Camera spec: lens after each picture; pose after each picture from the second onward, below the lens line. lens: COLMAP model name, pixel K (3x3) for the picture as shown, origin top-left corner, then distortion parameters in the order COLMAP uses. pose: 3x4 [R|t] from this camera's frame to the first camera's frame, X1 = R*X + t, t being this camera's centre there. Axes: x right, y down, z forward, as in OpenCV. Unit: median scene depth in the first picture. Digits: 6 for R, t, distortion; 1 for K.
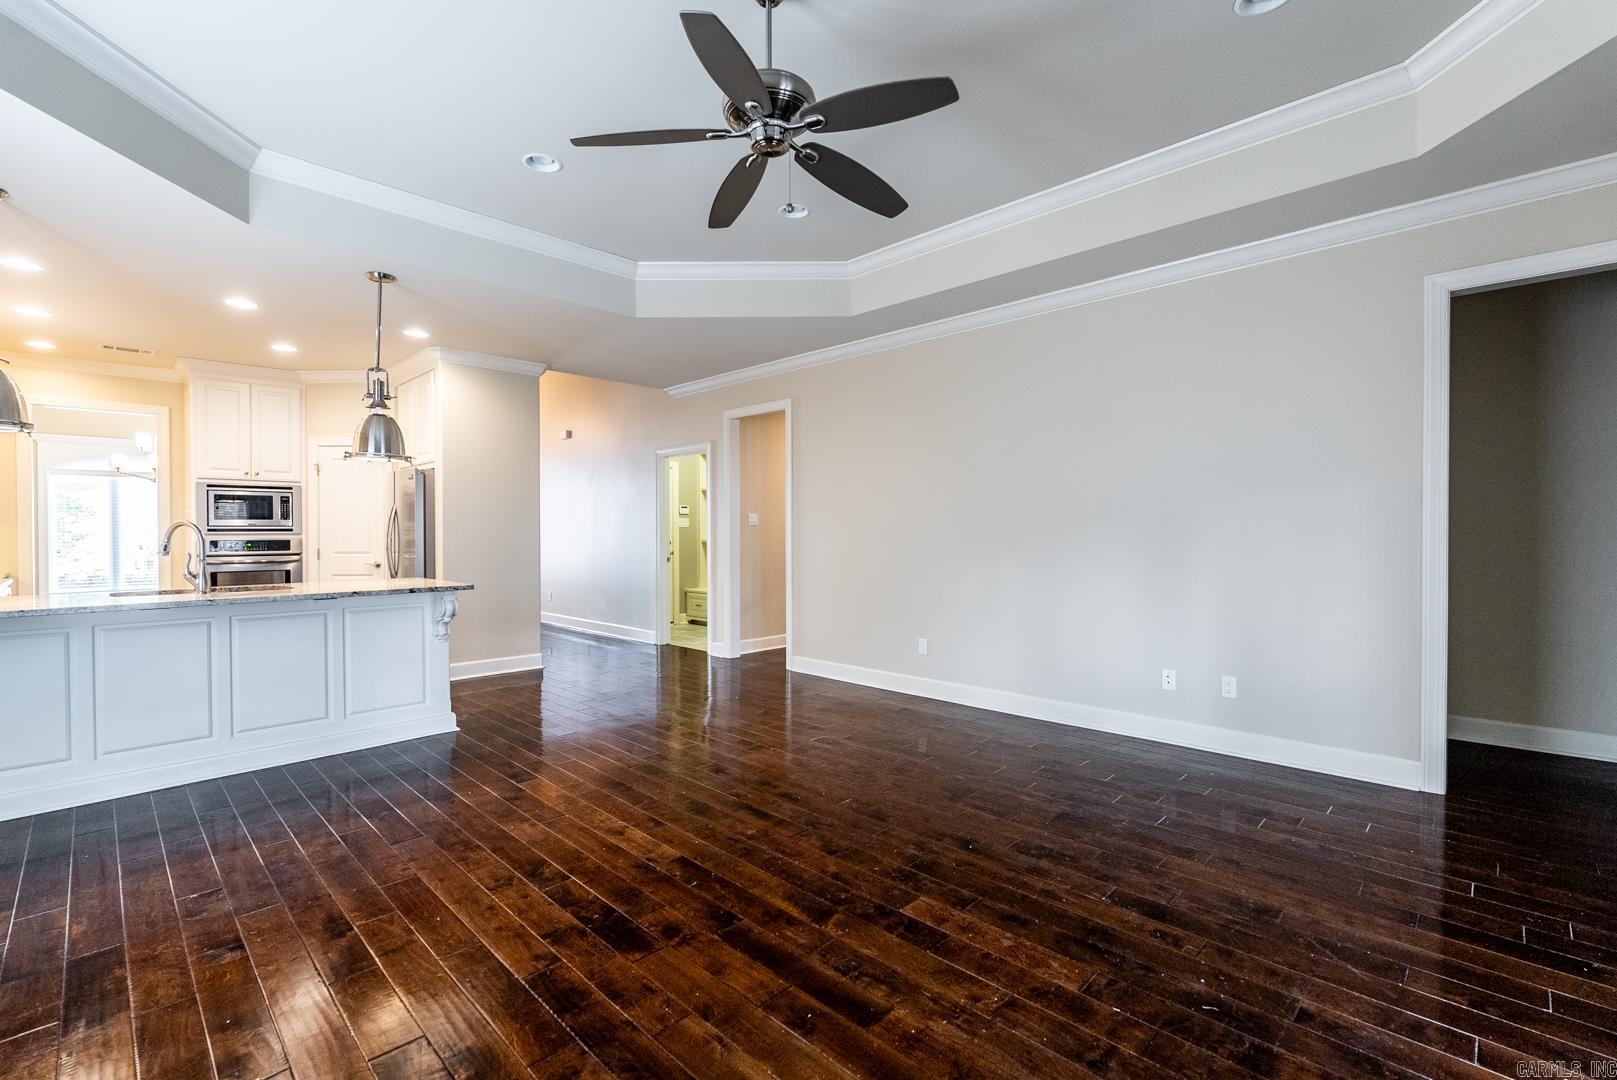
lens RADIAL K [[717.2, 0, 805.7], [0, 717.2, 534.6], [0, 0, 1]] dist [-0.006389, 0.000399]
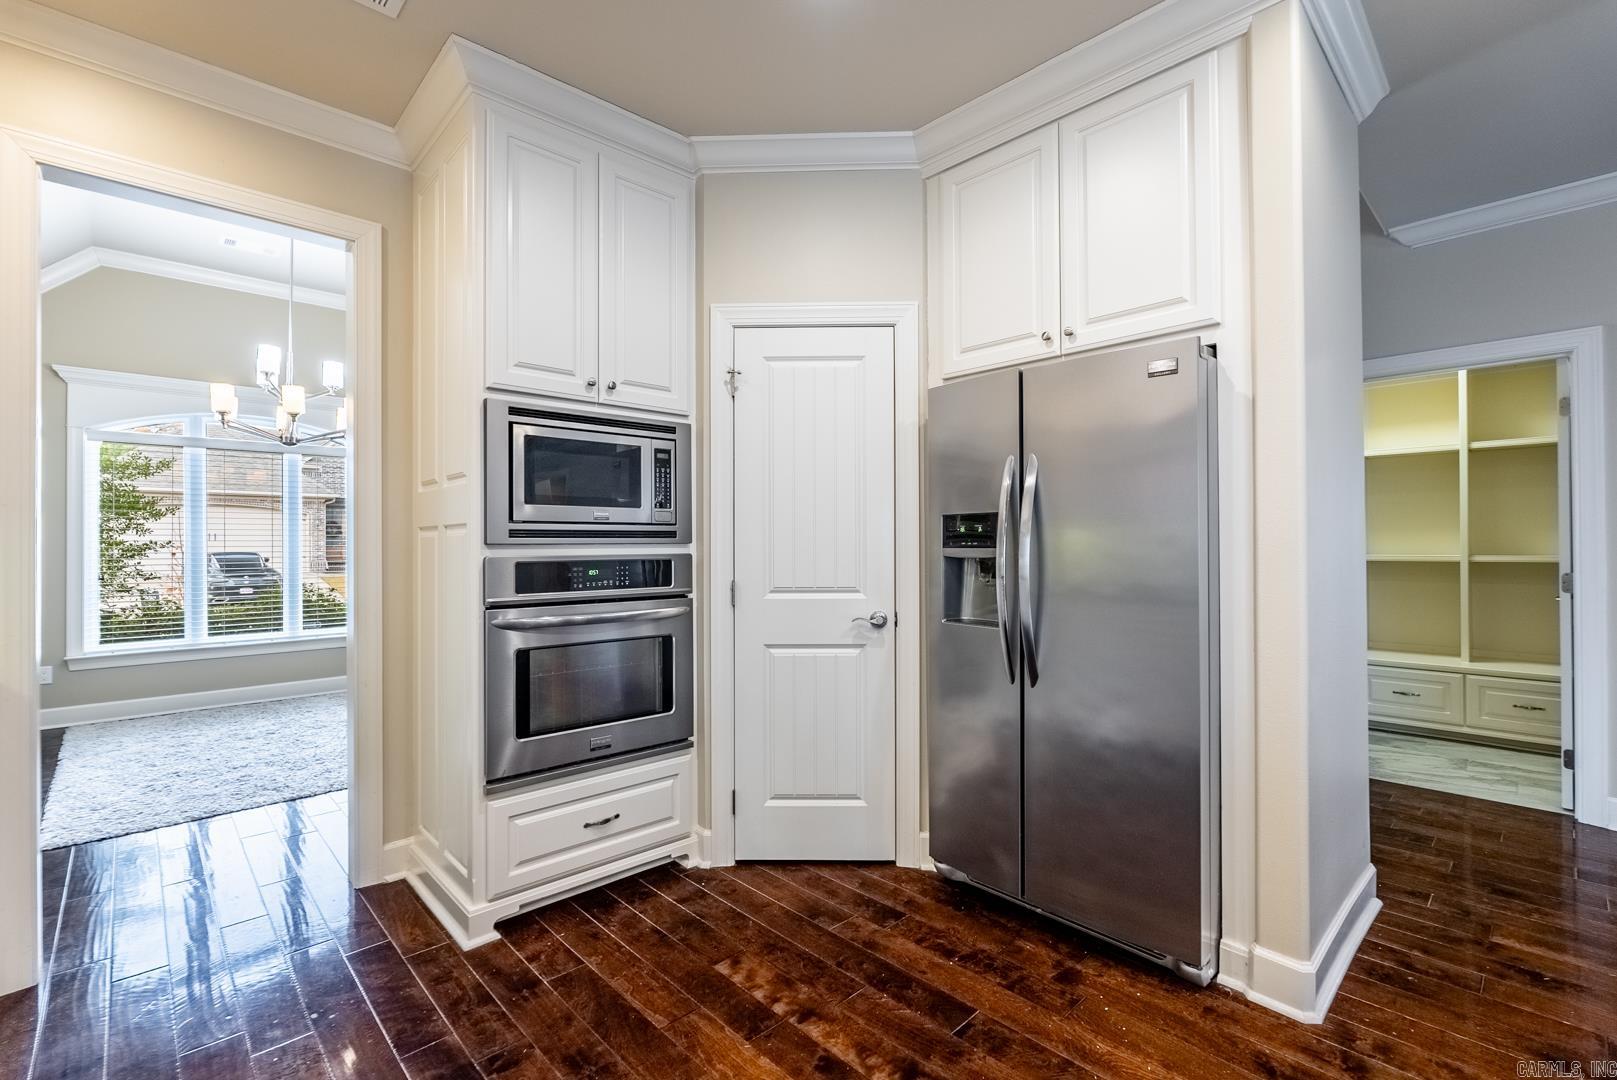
lens RADIAL K [[717.2, 0, 812.4], [0, 717.2, 541.1], [0, 0, 1]] dist [-0.006389, 0.000399]
pose [[0.999619, 0.001006, -0.027565, -0.655428], [-0.001268, 0.999954, -0.009475, 0.001064], [0.027555, 0.009506, 0.999575, 0.623500]]
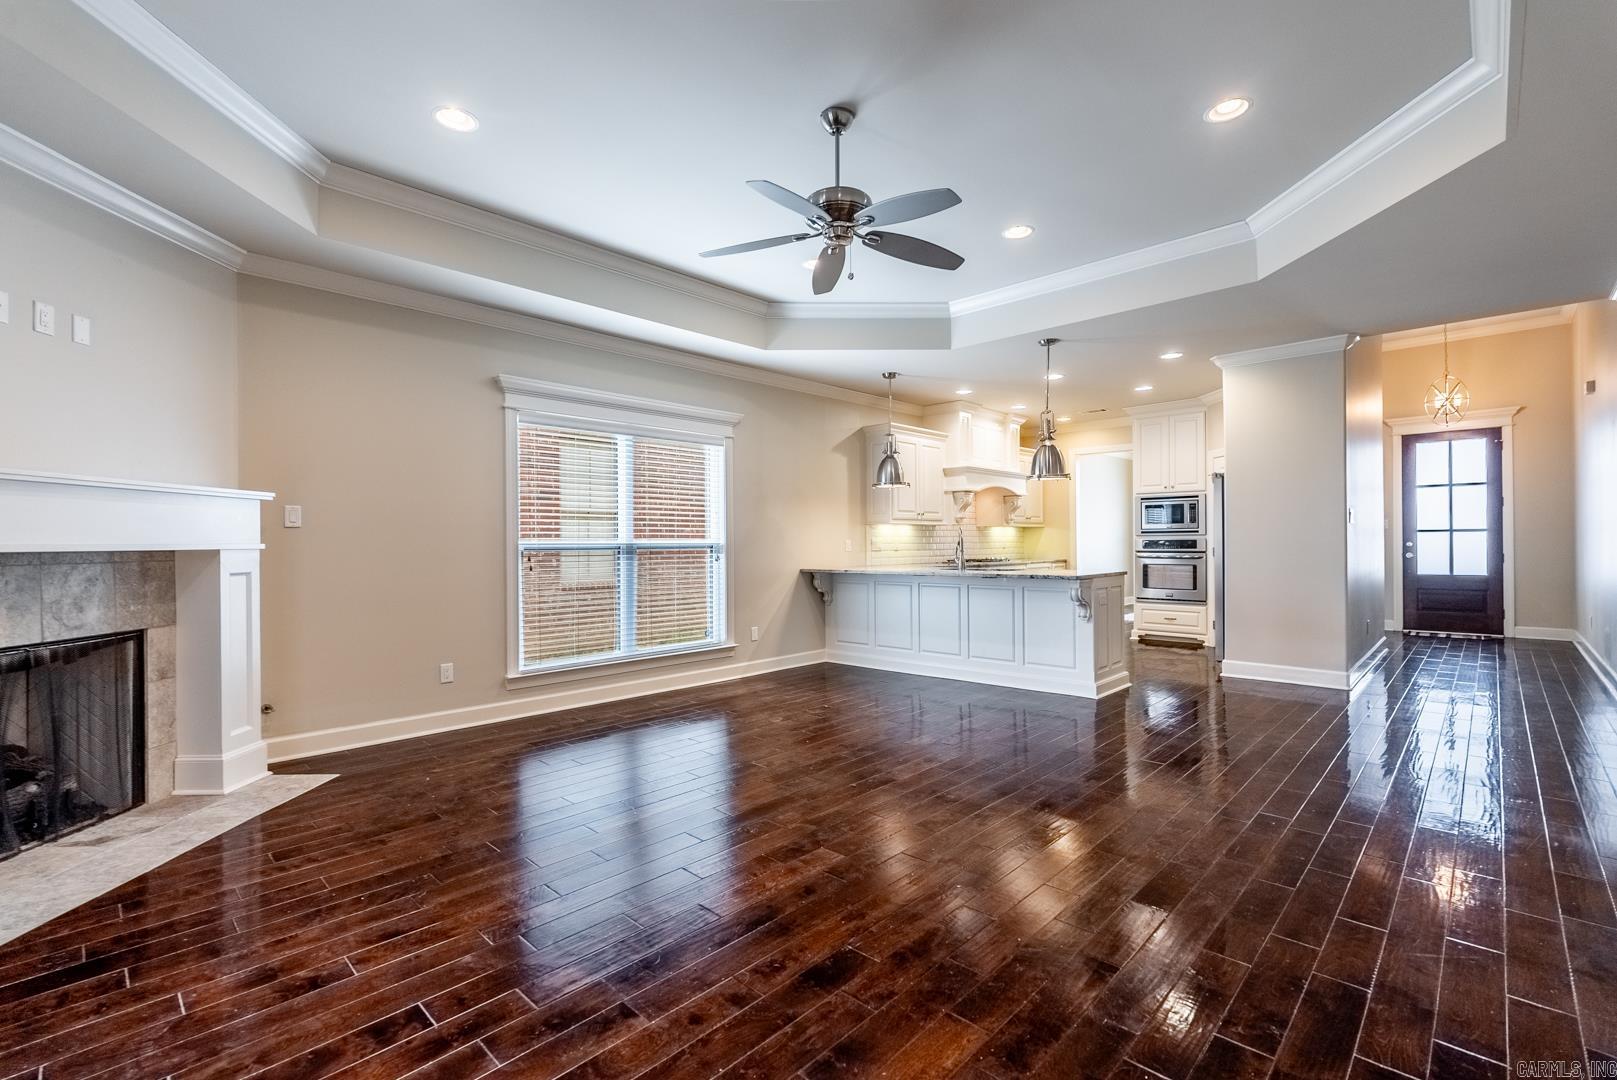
lens RADIAL K [[717.2, 0, 816.7], [0, 717.2, 541.7], [0, 0, 1]] dist [-0.006389, 0.000399]
pose [[0.019229, 0.004803, -0.999804, 0.483001], [0.002435, 0.999985, 0.004850, 0.003446], [0.999812, -0.002528, 0.019217, 0.354047]]
